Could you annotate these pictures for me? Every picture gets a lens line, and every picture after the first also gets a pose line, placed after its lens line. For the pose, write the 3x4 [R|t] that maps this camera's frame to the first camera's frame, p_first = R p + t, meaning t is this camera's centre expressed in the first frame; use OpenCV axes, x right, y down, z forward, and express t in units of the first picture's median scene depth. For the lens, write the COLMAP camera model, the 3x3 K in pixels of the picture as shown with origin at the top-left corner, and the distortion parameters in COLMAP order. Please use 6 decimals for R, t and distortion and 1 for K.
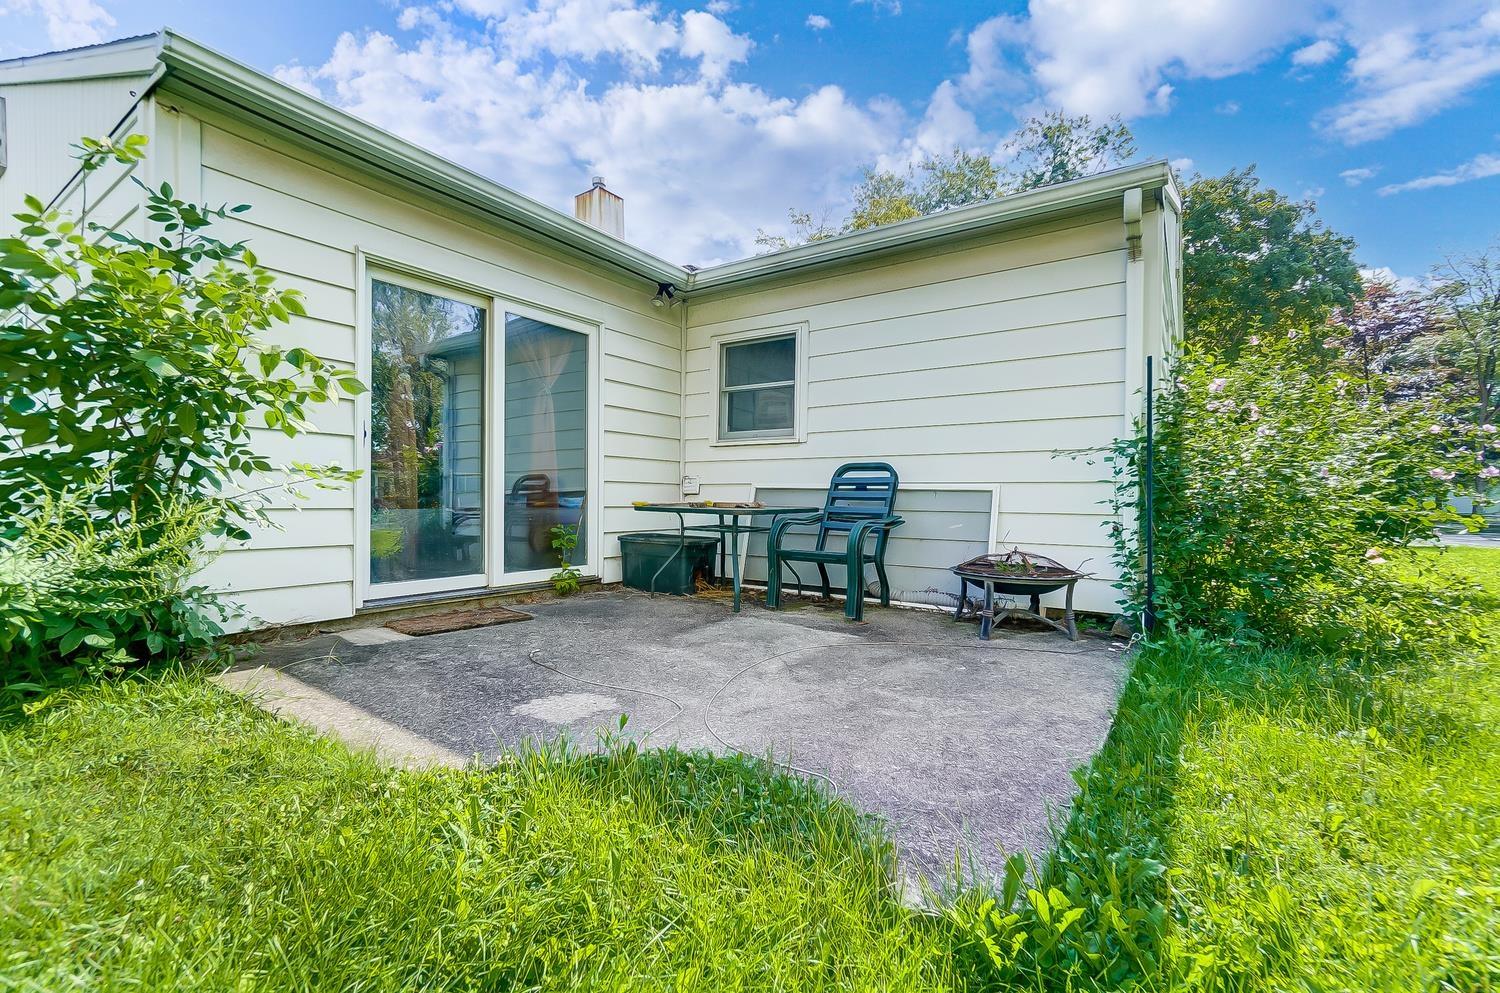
lens RADIAL K [[655.7, 0, 743.2], [0, 655.7, 496.2], [0, 0, 1]] dist [-0.001226, 0.002622]
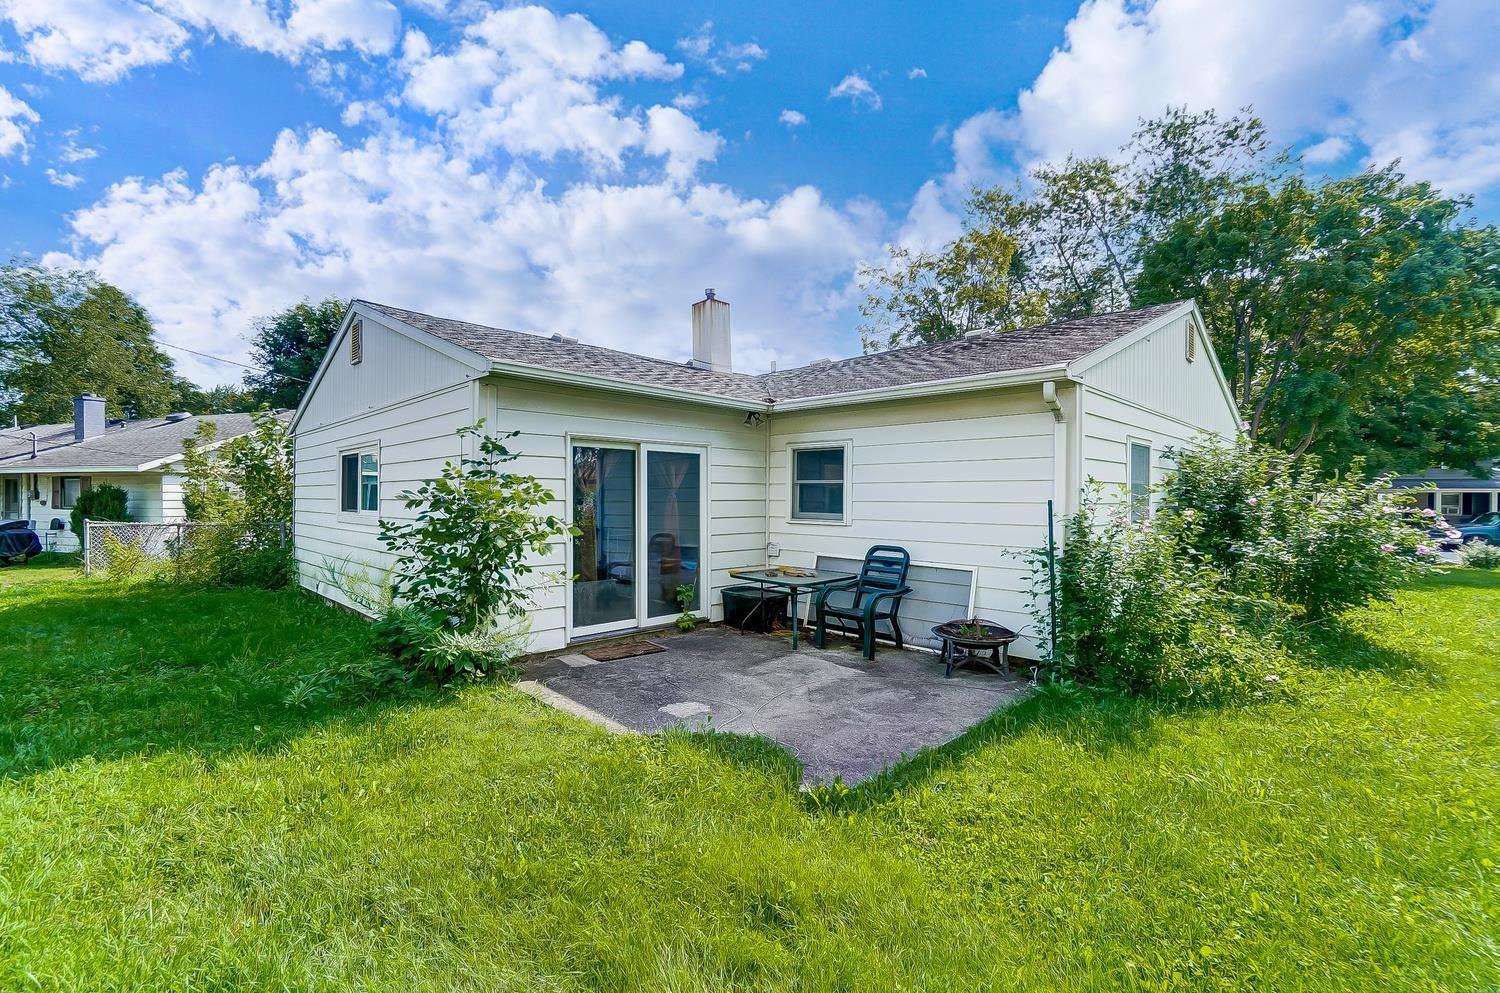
lens RADIAL K [[655.7, 0, 744.9], [0, 655.7, 495.8], [0, 0, 1]] dist [-0.001226, 0.002622]
pose [[0.983971, -0.004552, -0.178270, 0.146208], [0.005173, 0.999982, 0.003016, -0.180993], [0.178253, -0.003890, 0.983977, -0.503873]]
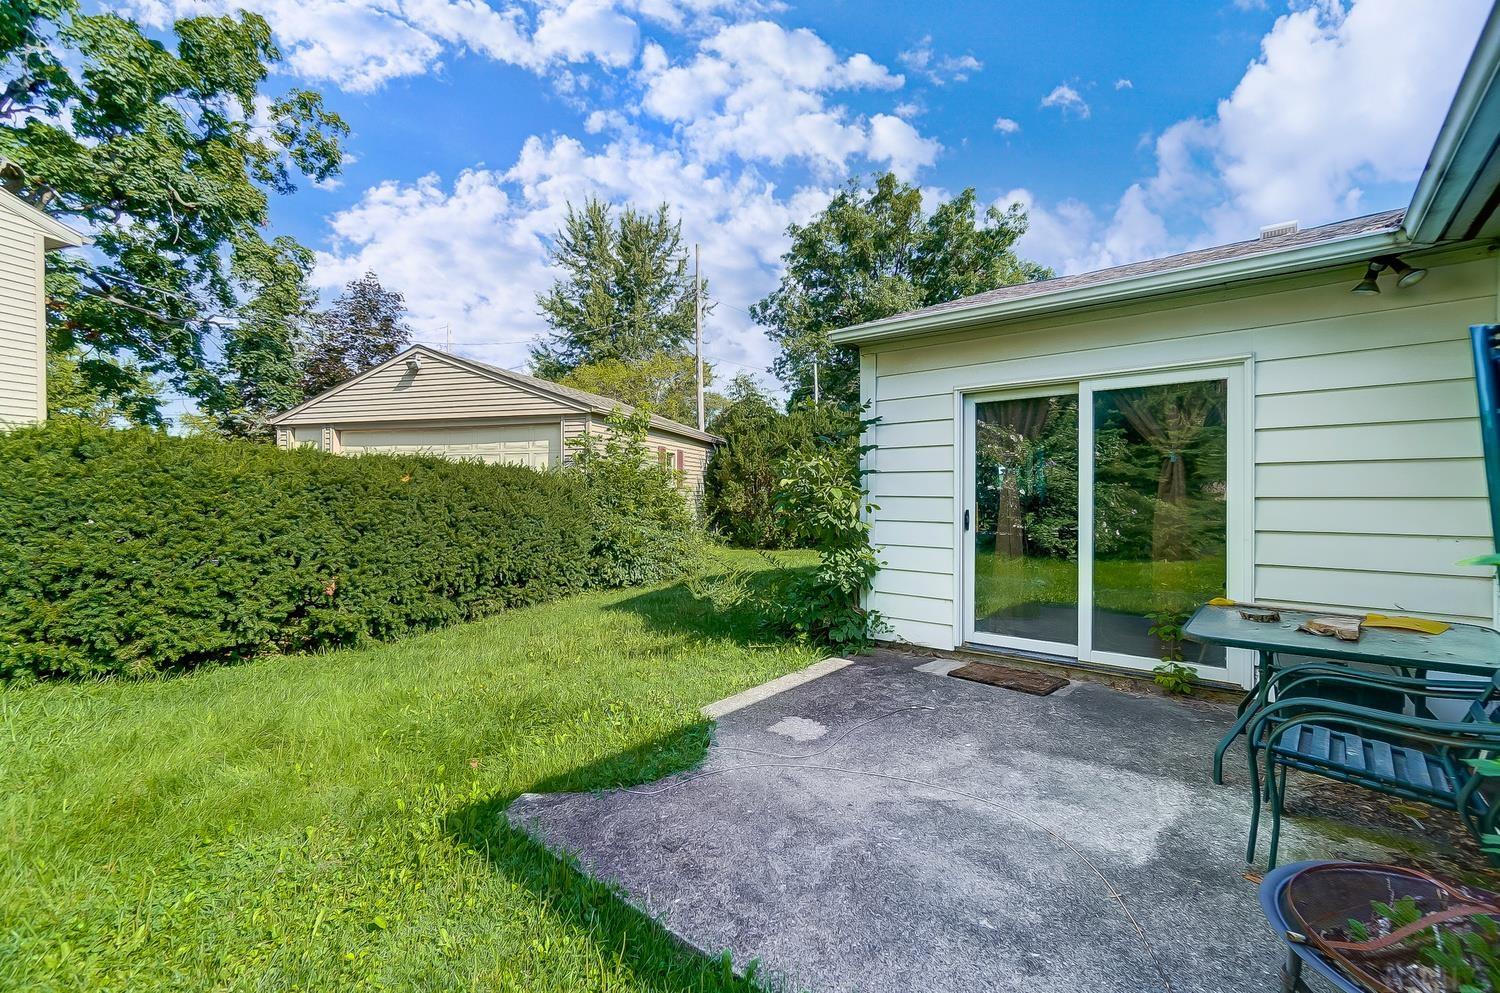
lens RADIAL K [[655.7, 0, 741.5], [0, 655.7, 498.4], [0, 0, 1]] dist [-0.001226, 0.002622]
pose [[-0.092717, -0.003125, -0.995688, 0.707131], [0.005680, 0.999977, -0.003668, -0.117287], [0.995676, -0.005996, -0.092697, 0.563547]]
